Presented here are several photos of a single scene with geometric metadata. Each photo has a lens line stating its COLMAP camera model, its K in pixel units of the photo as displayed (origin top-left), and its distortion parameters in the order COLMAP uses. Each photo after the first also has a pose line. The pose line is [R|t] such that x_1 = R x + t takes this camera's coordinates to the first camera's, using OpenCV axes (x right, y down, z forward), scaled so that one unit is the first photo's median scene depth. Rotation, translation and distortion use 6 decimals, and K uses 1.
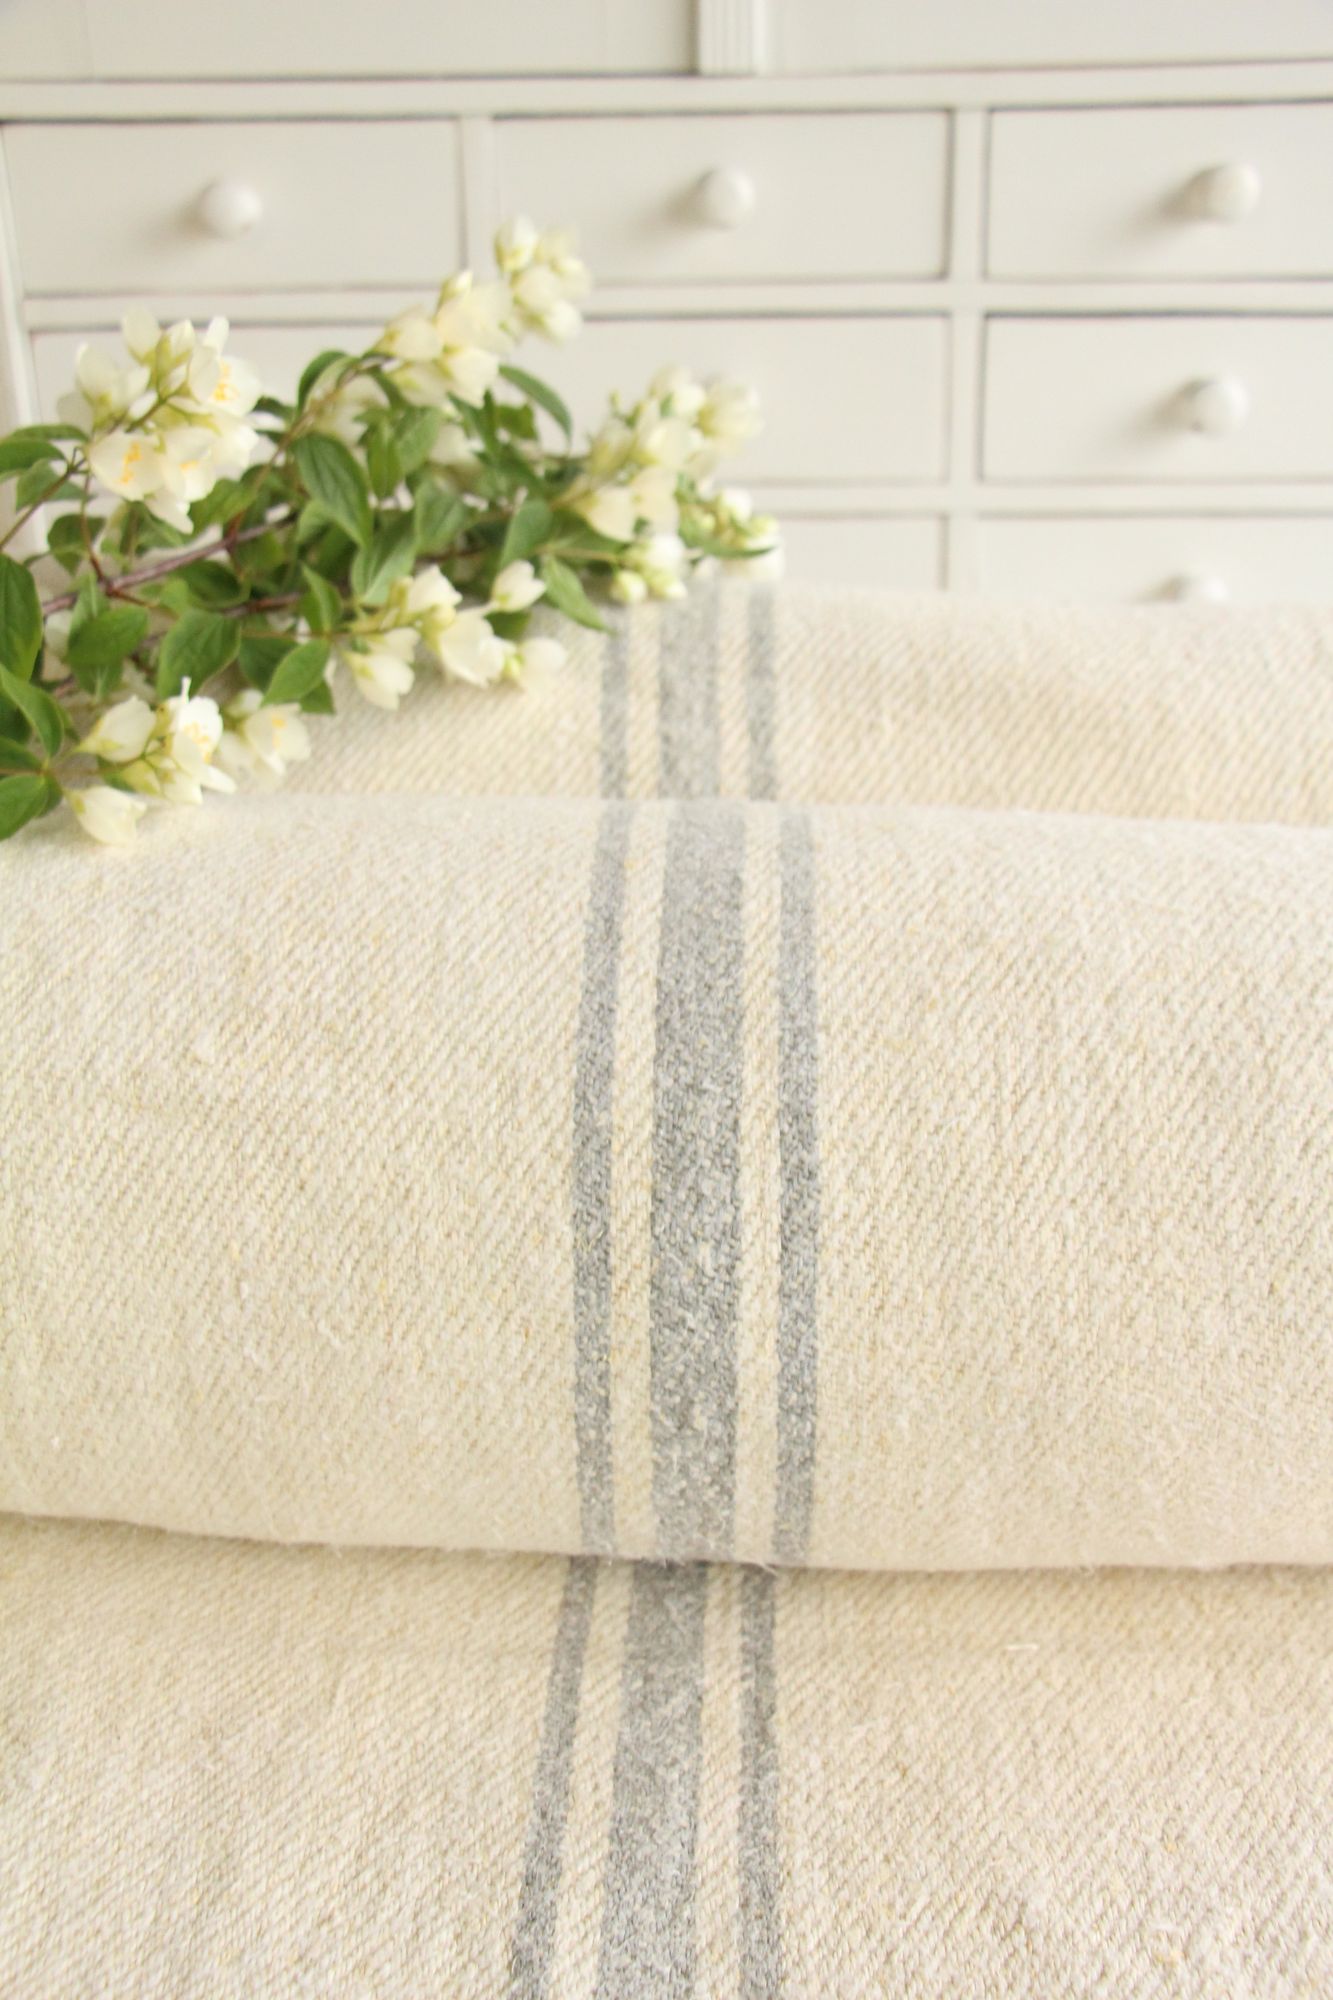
lens RADIAL K [[2155.9, 0, 662.5], [0, 2155.9, 1077.3], [0, 0, 1]] dist [-0.111481, 0.000000]
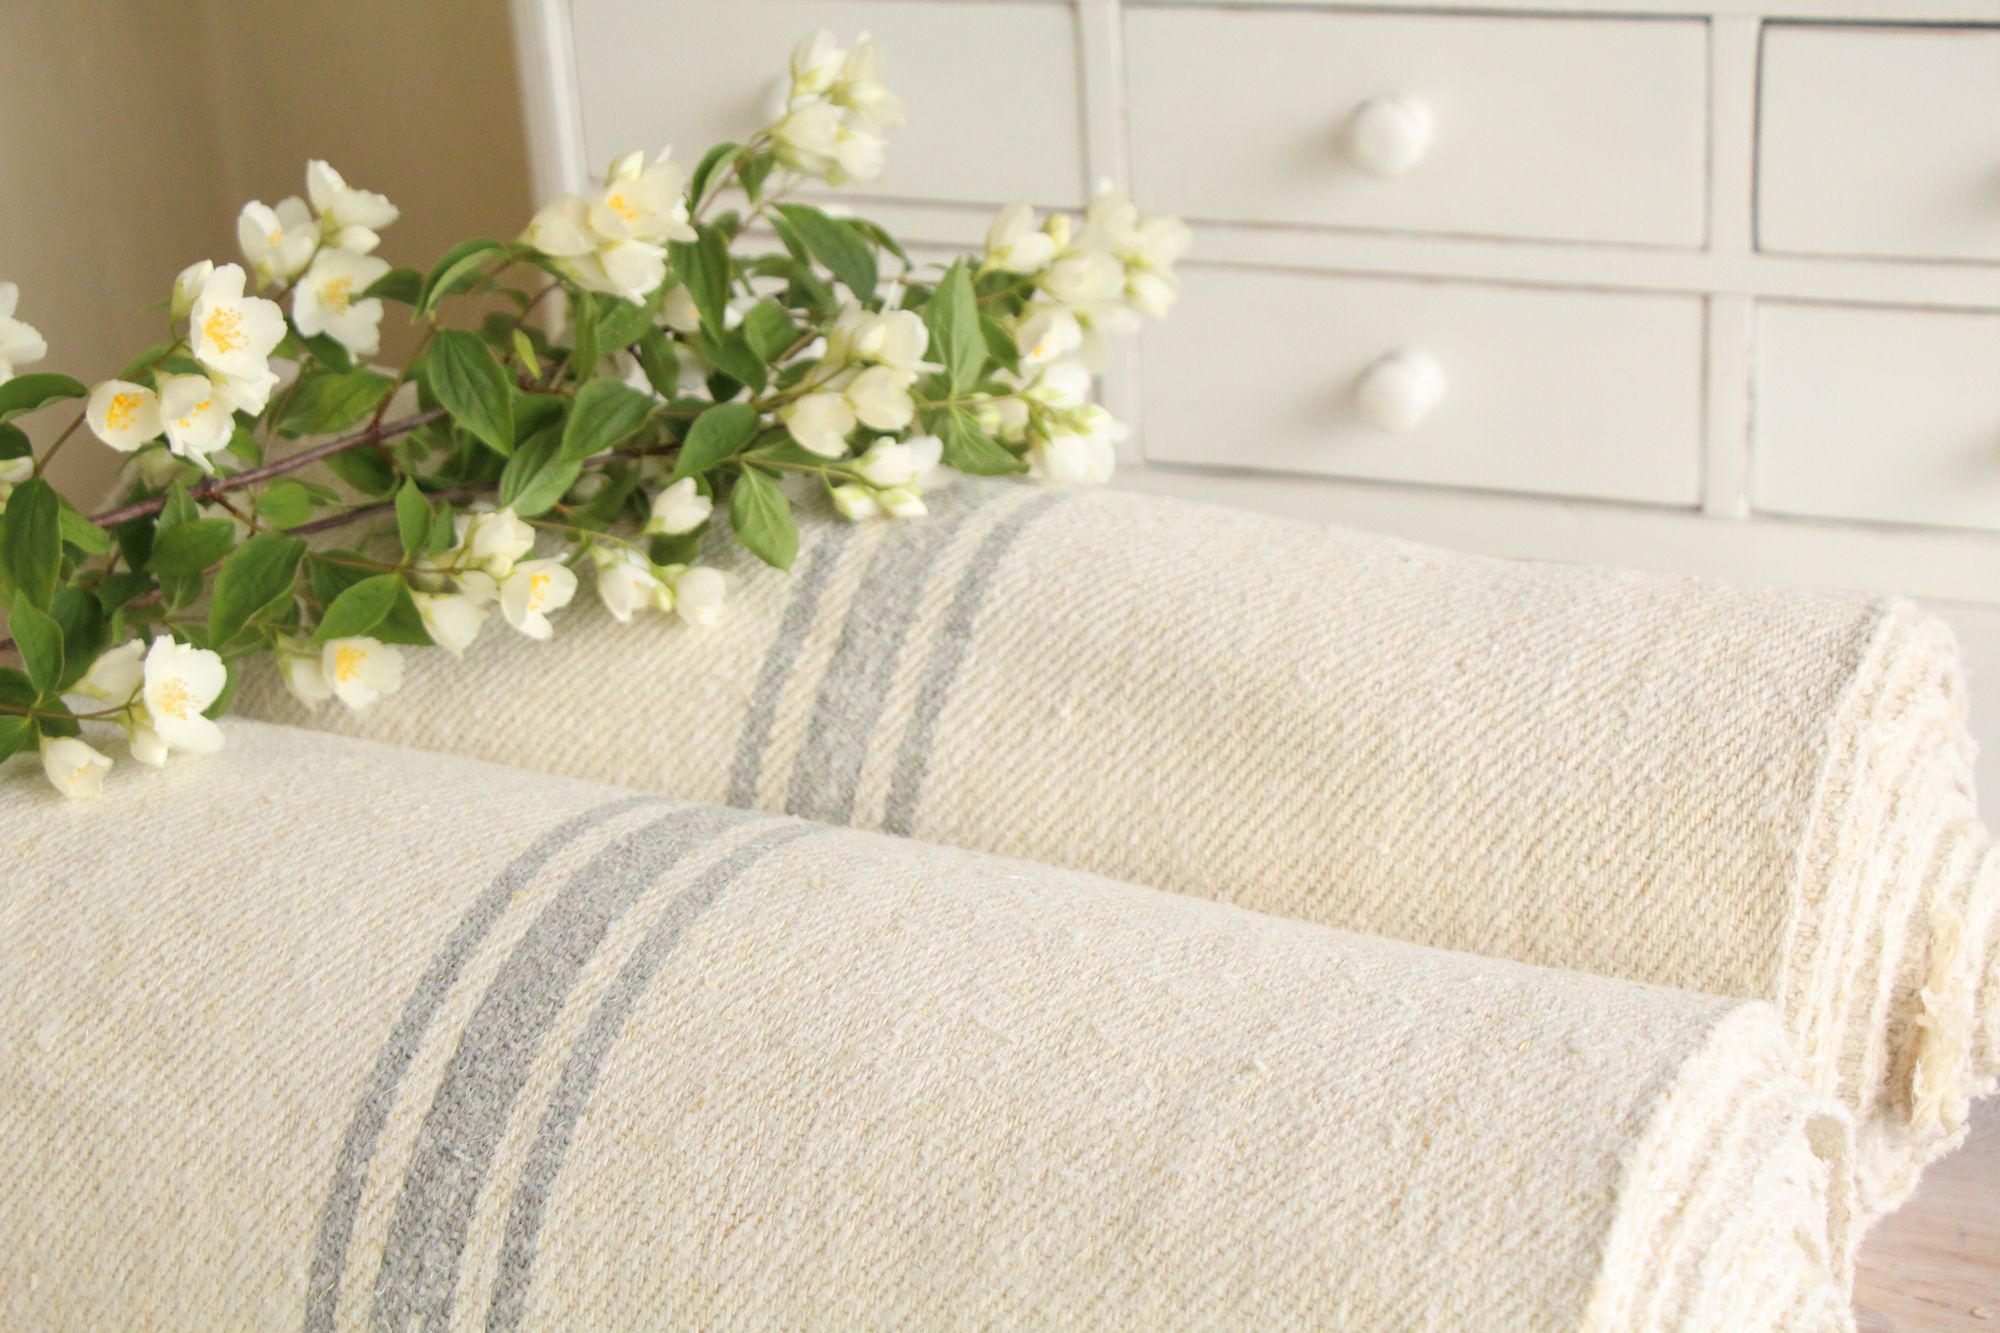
lens RADIAL K [[3778.1, 0, 996.9], [0, 3778.1, 664.1], [0, 0, 1]] dist [0.099290, 0.000000]
pose [[0.917299, 0.116215, -0.380863, 0.854397], [-0.125111, 0.992142, 0.001411, -0.243778], [0.378034, 0.046355, 0.924630, -0.495467]]
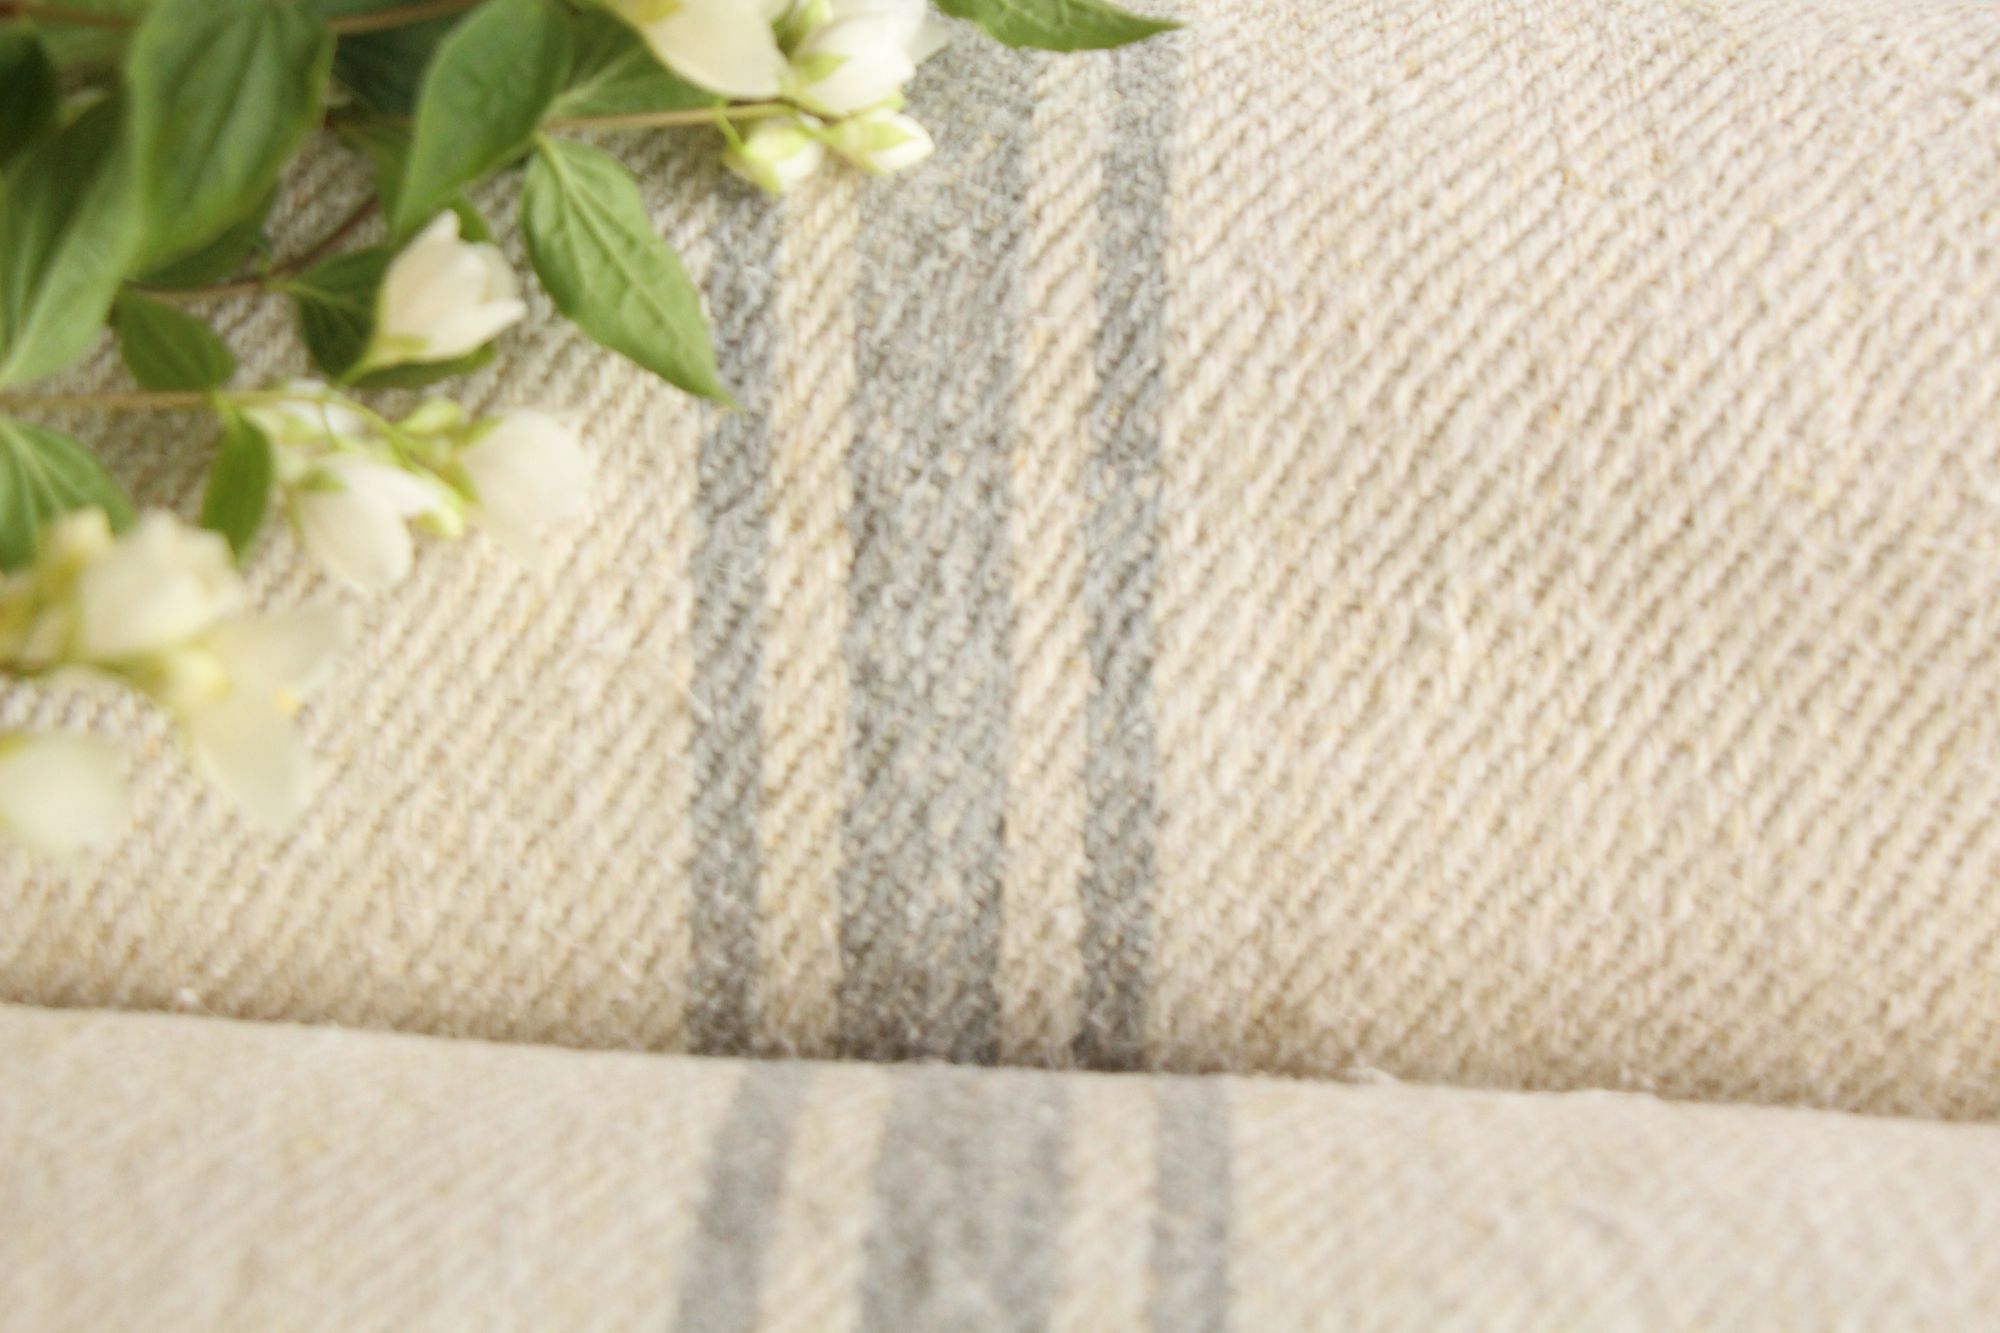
lens RADIAL K [[3778.1, 0, 1007.2], [0, 3778.1, 681.8], [0, 0, 1]] dist [0.099290, 0.000000]
pose [[0.999811, 0.013294, 0.014185, 0.022295], [-0.017422, 0.936436, 0.350405, -0.519559], [-0.008625, -0.350585, 0.936491, 0.508210]]
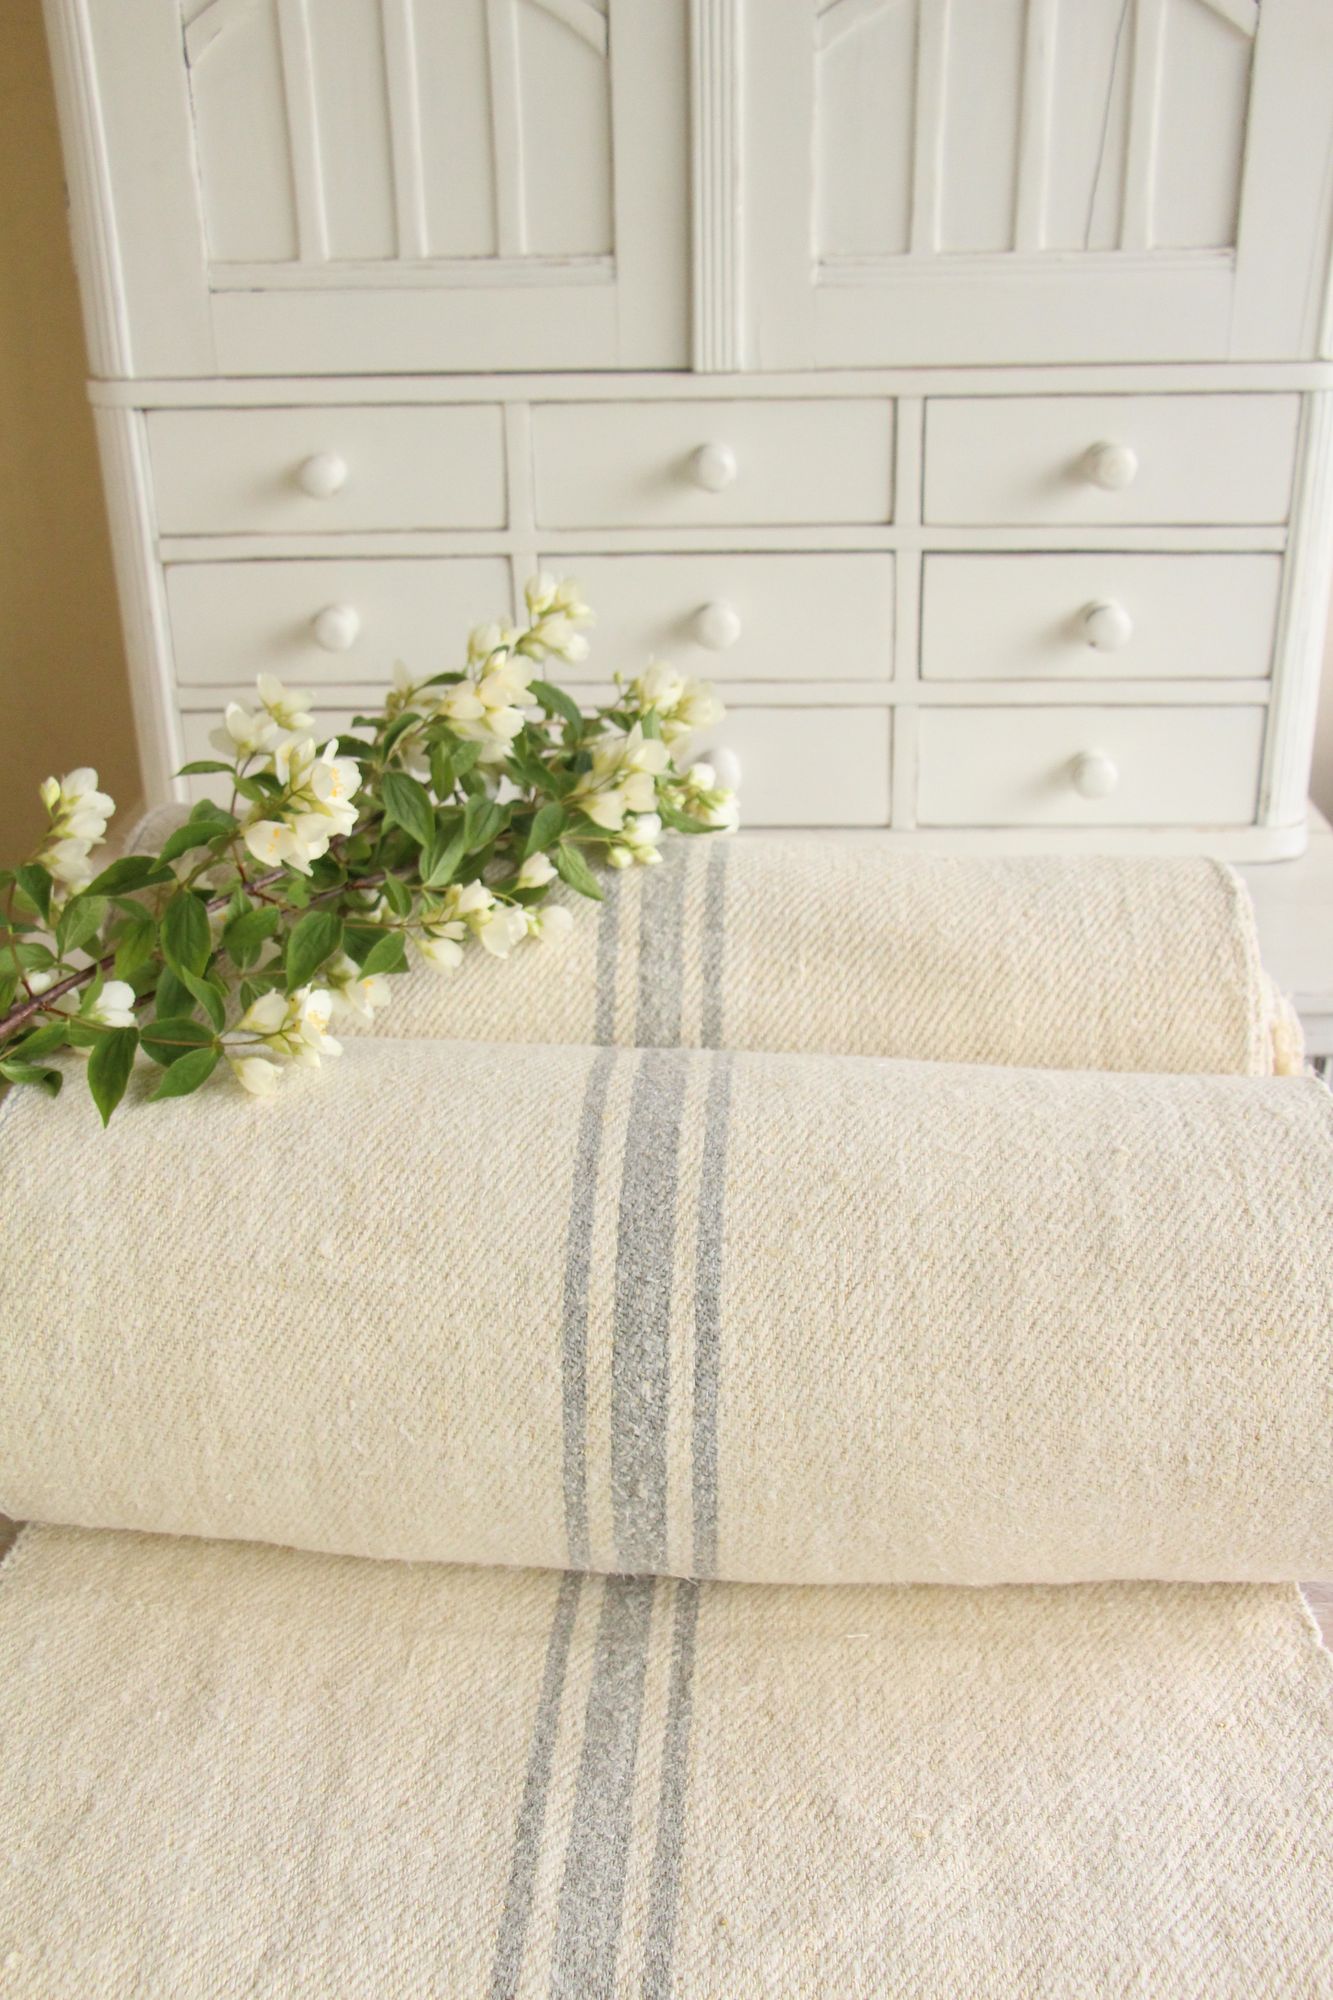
lens RADIAL K [[2151.8, 0, 687.3], [0, 2151.8, 1015.5], [0, 0, 1]] dist [-0.149453, 0.000000]
pose [[0.999867, 0.008749, -0.013771, 0.066055], [-0.008622, 0.999920, 0.009306, -0.196177], [0.013851, -0.009186, 0.999862, -0.533046]]
